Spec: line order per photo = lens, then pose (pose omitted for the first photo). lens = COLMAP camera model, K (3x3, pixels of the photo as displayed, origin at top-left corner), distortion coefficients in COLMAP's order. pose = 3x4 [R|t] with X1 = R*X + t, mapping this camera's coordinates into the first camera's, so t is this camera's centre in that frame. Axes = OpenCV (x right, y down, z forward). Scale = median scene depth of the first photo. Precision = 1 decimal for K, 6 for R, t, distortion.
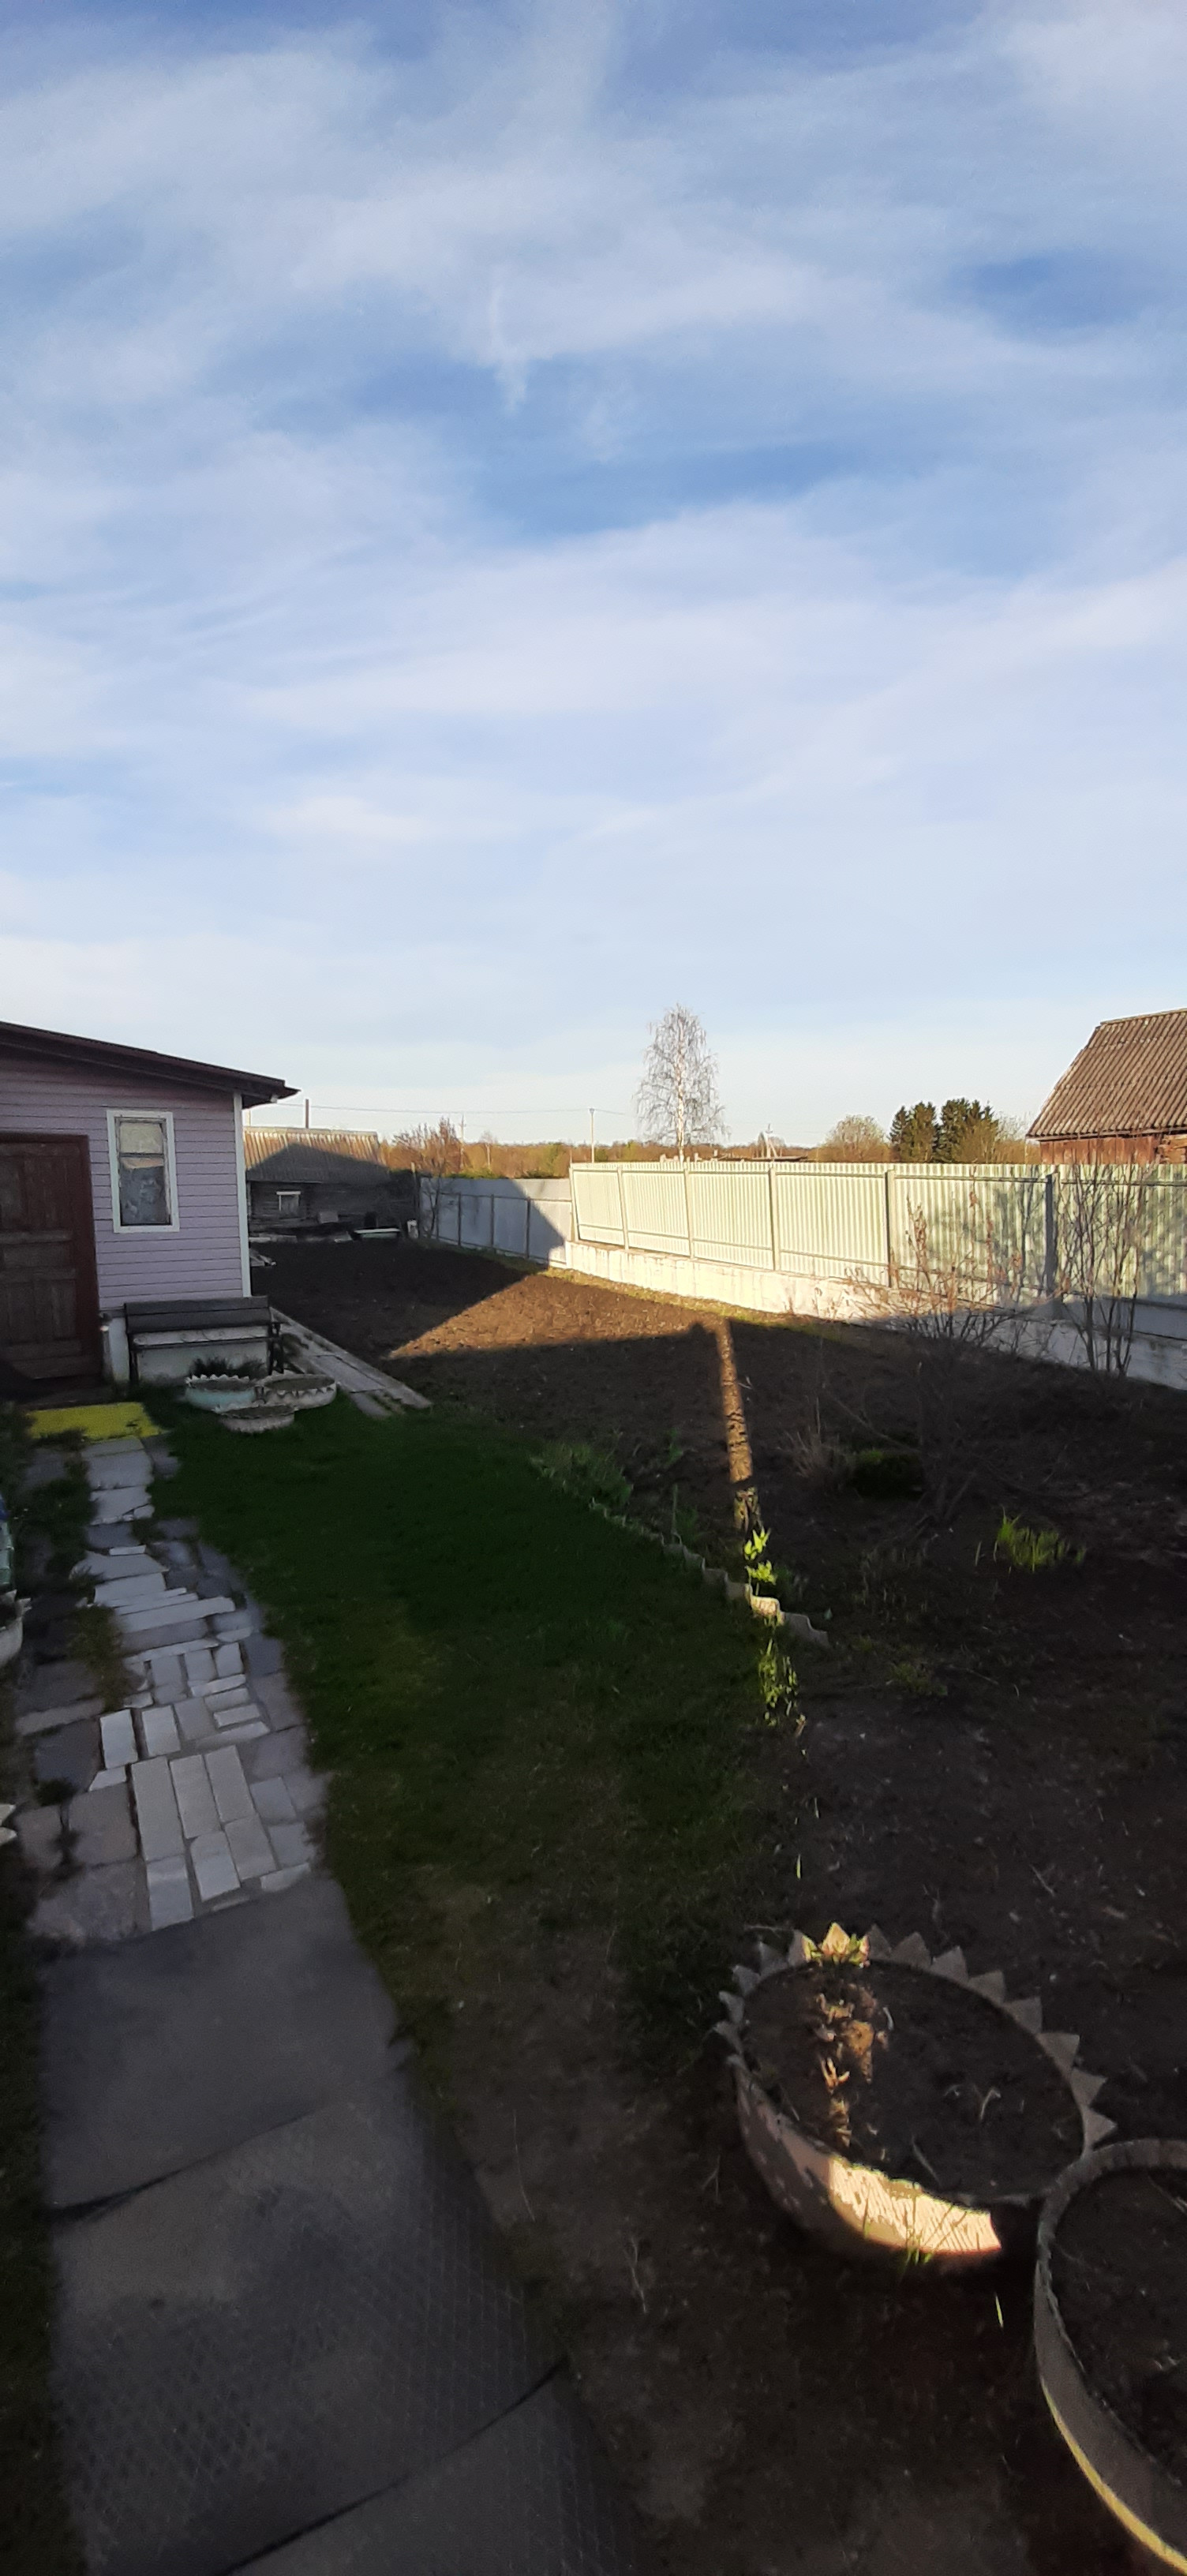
lens RADIAL K [[1001.5, 0, 599.0], [0, 1001.5, 1294.6], [0, 0, 1]] dist [0.005765, -0.007023]
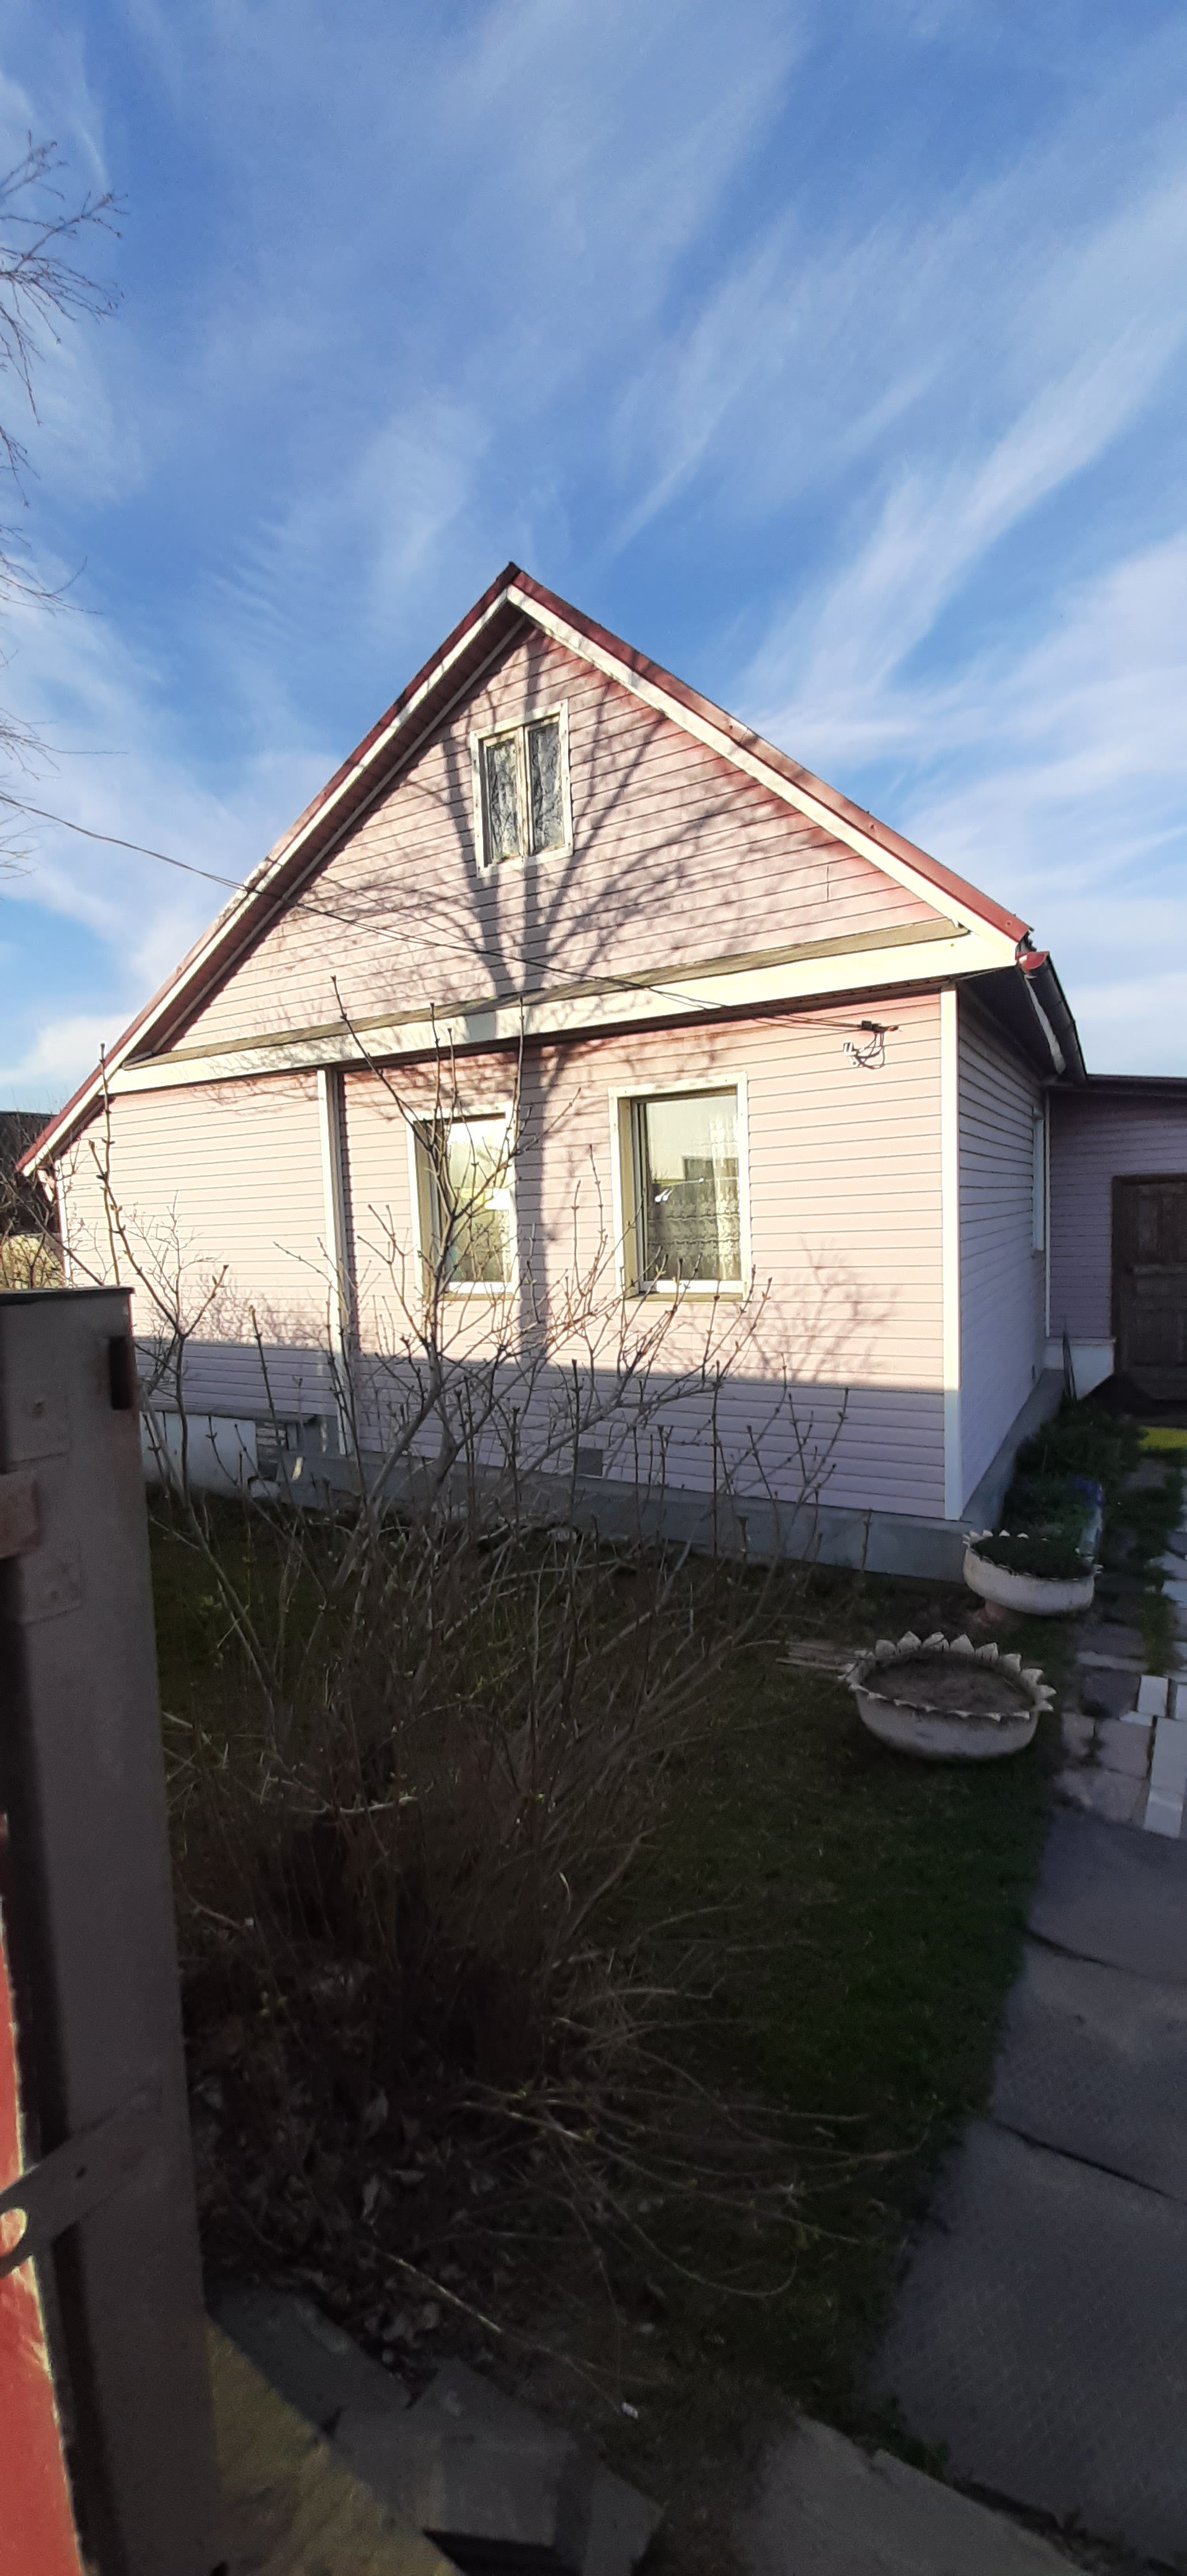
lens RADIAL K [[1001.5, 0, 601.1], [0, 1001.5, 1294.9], [0, 0, 1]] dist [0.005765, -0.007023]
pose [[0.496657, 0.046395, -0.866706, 0.173855], [-0.072019, 0.997330, 0.012118, 0.003643], [0.864954, 0.056401, 0.498672, -0.155997]]
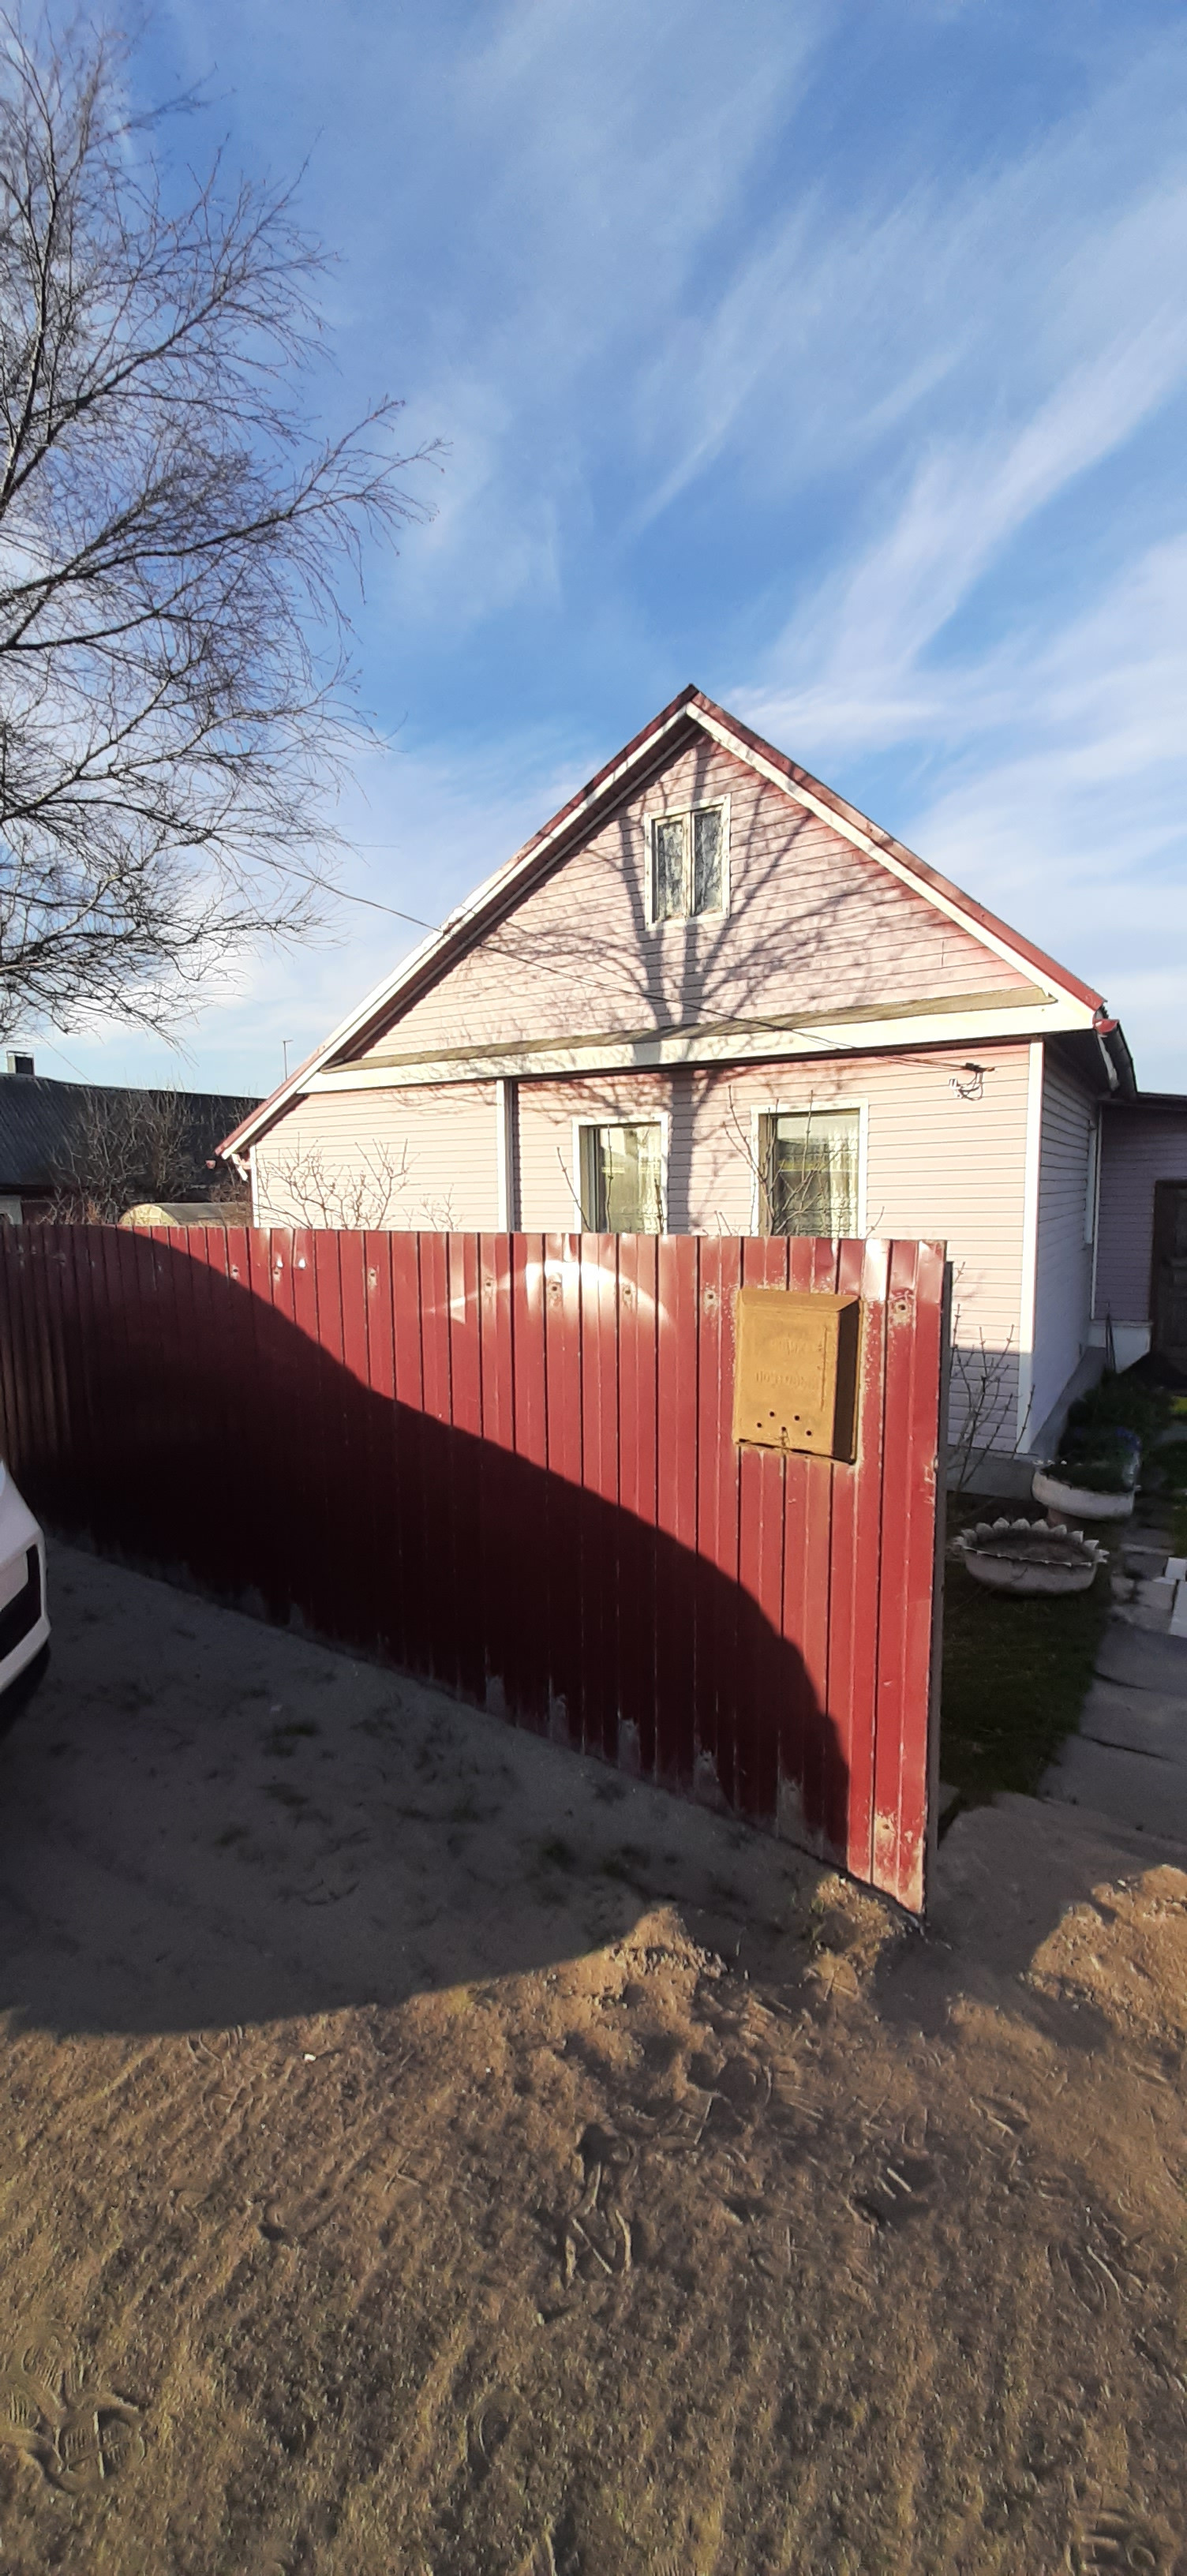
lens RADIAL K [[1001.5, 0, 585.9], [0, 1001.5, 1296.2], [0, 0, 1]] dist [0.005765, -0.007023]
pose [[0.463949, 0.080695, -0.882179, 0.423698], [-0.098723, 0.994349, 0.039035, 0.025085], [0.880344, 0.068981, 0.469293, -0.573745]]
